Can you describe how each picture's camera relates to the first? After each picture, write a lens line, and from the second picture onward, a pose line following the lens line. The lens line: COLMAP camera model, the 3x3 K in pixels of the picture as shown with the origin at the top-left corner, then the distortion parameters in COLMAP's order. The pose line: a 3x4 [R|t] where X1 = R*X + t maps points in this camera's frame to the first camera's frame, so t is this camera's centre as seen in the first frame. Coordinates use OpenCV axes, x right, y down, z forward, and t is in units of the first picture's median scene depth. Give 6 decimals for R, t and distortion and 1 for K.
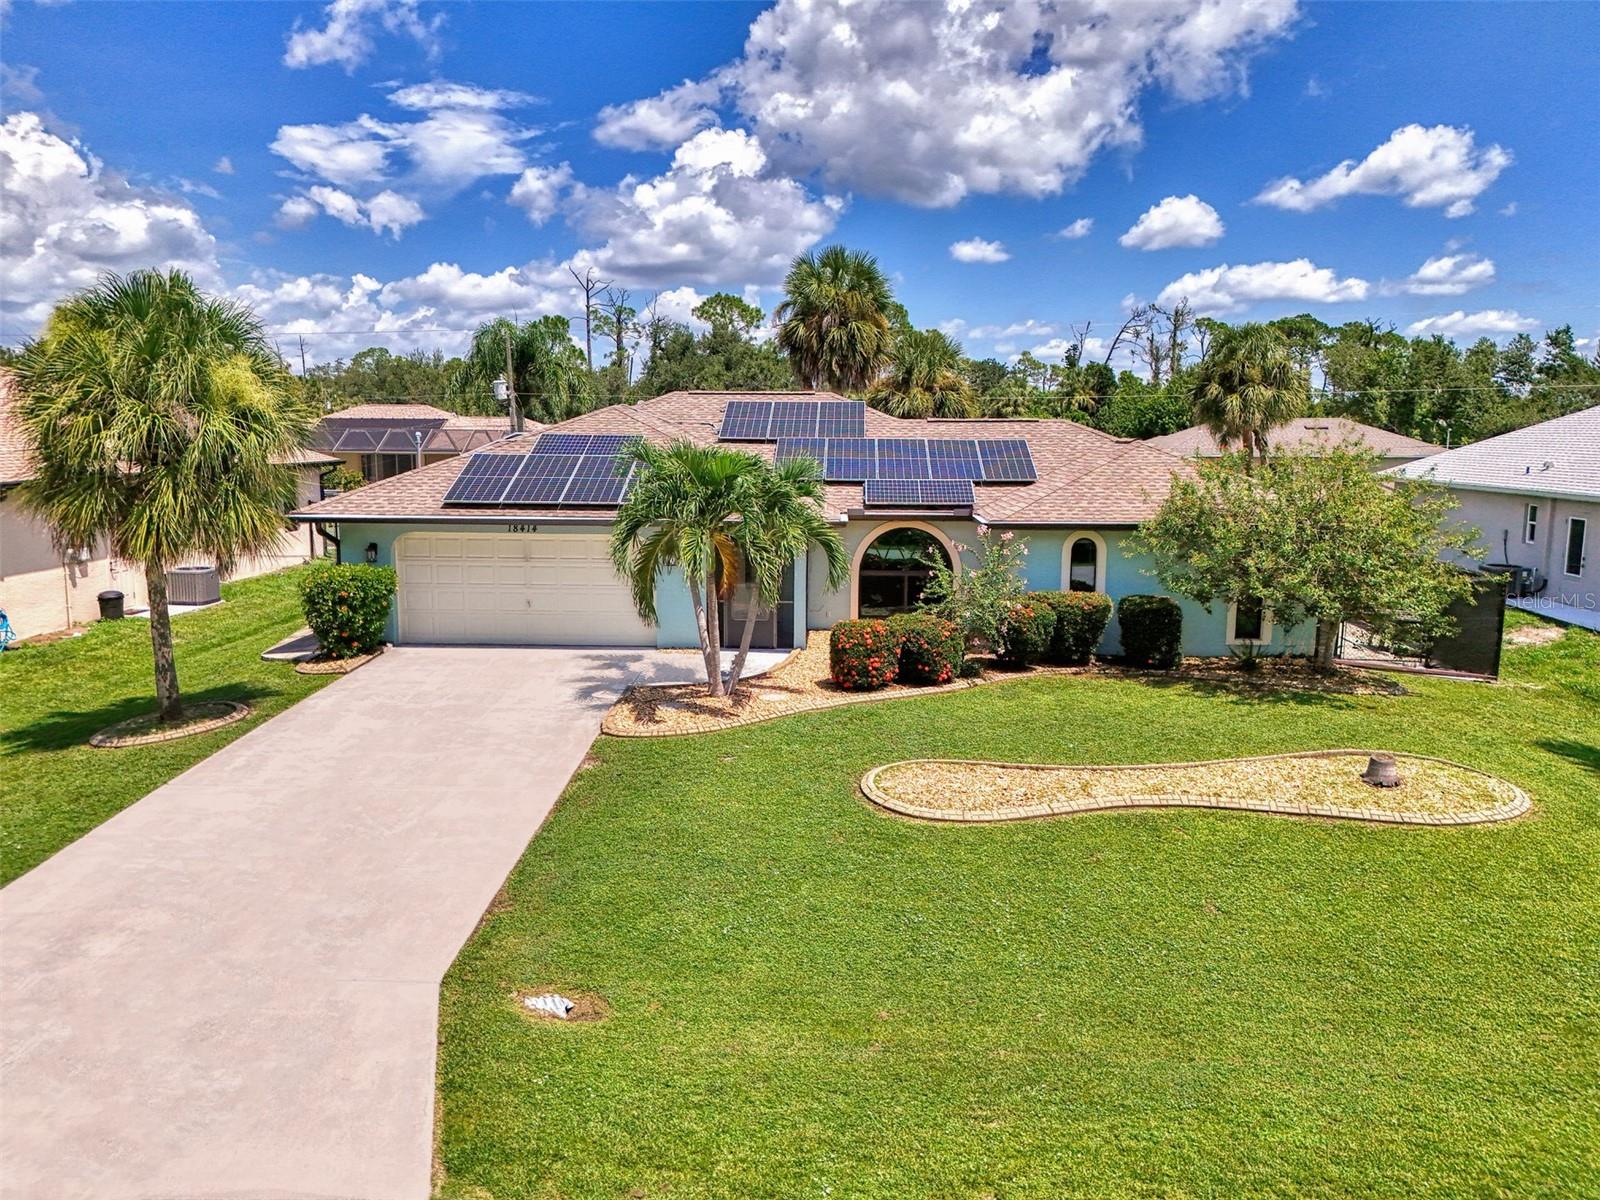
lens RADIAL K [[1186.4, 0, 797.5], [0, 1186.4, 605.8], [0, 0, 1]] dist [0.073233, -0.078328]
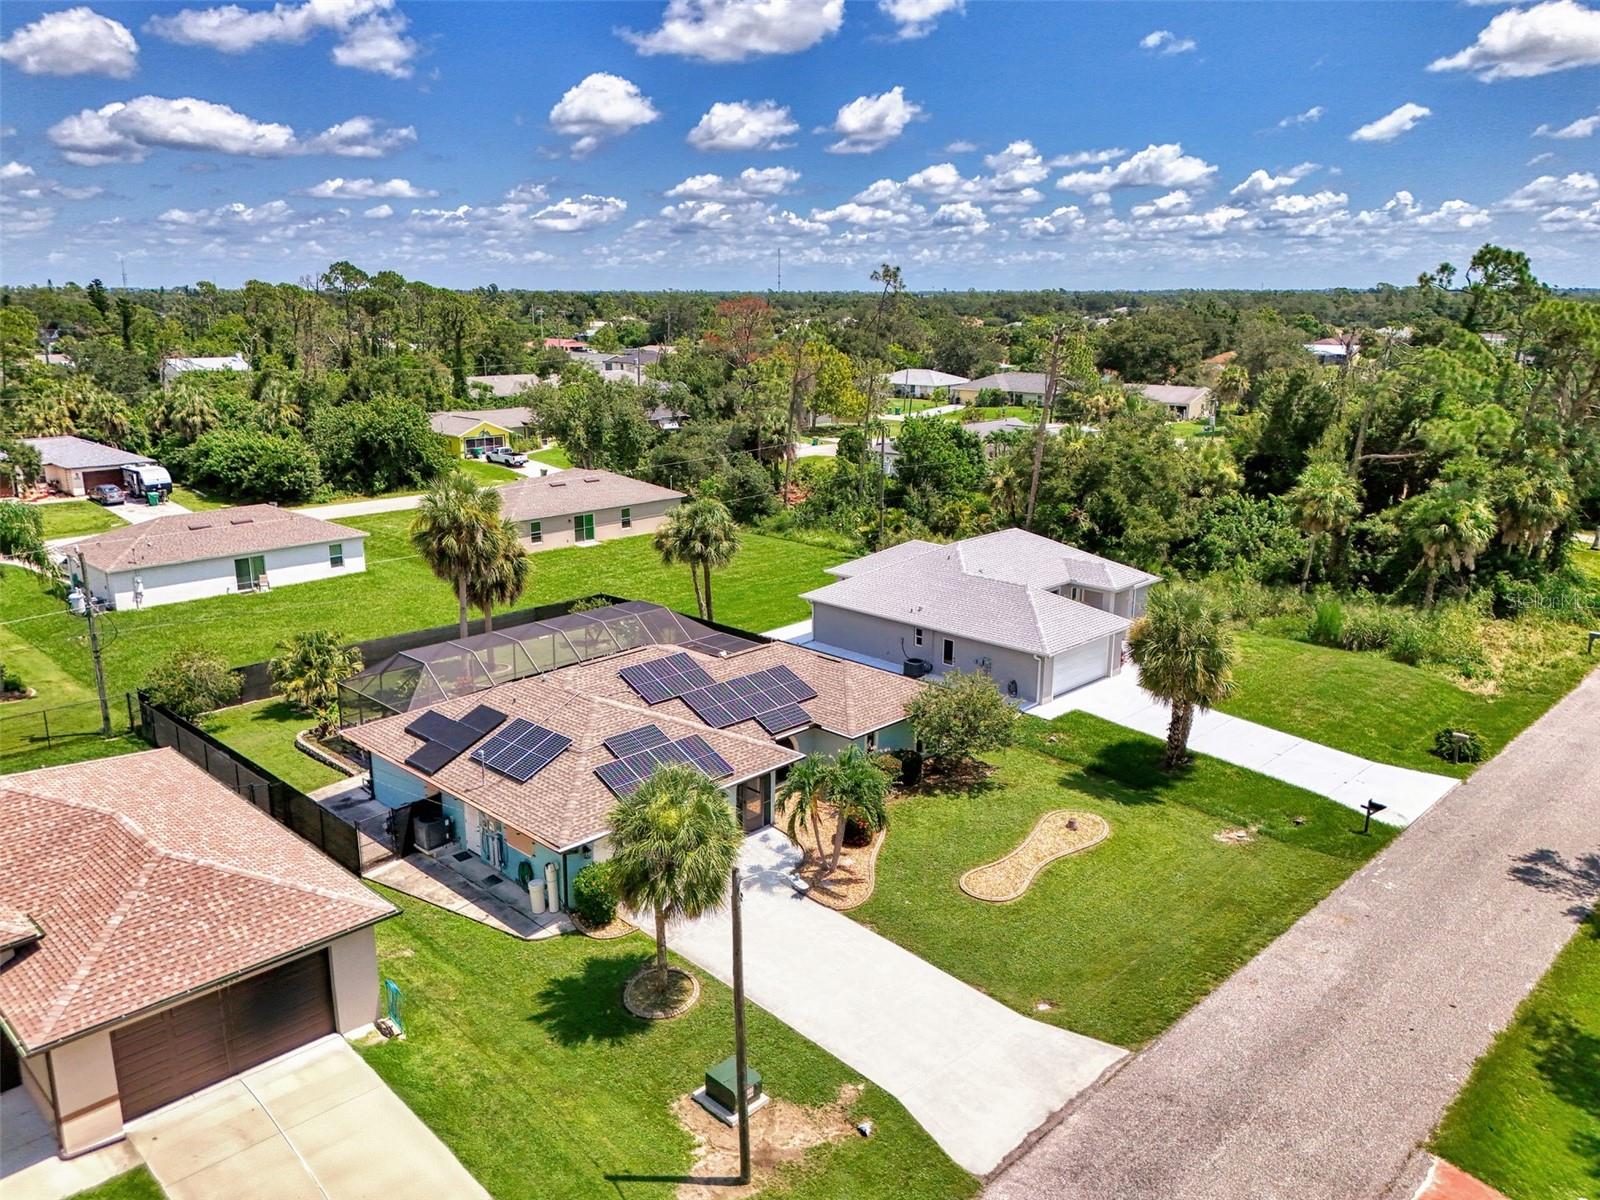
lens RADIAL K [[1208.9, 0, 803.5], [0, 1208.9, 597.9], [0, 0, 1]] dist [0.081106, 0.000157]
pose [[0.667073, -0.188085, 0.720859, -1.429706], [0.113568, 0.981970, 0.151118, -0.667775], [-0.736285, -0.018940, 0.676406, -0.365598]]
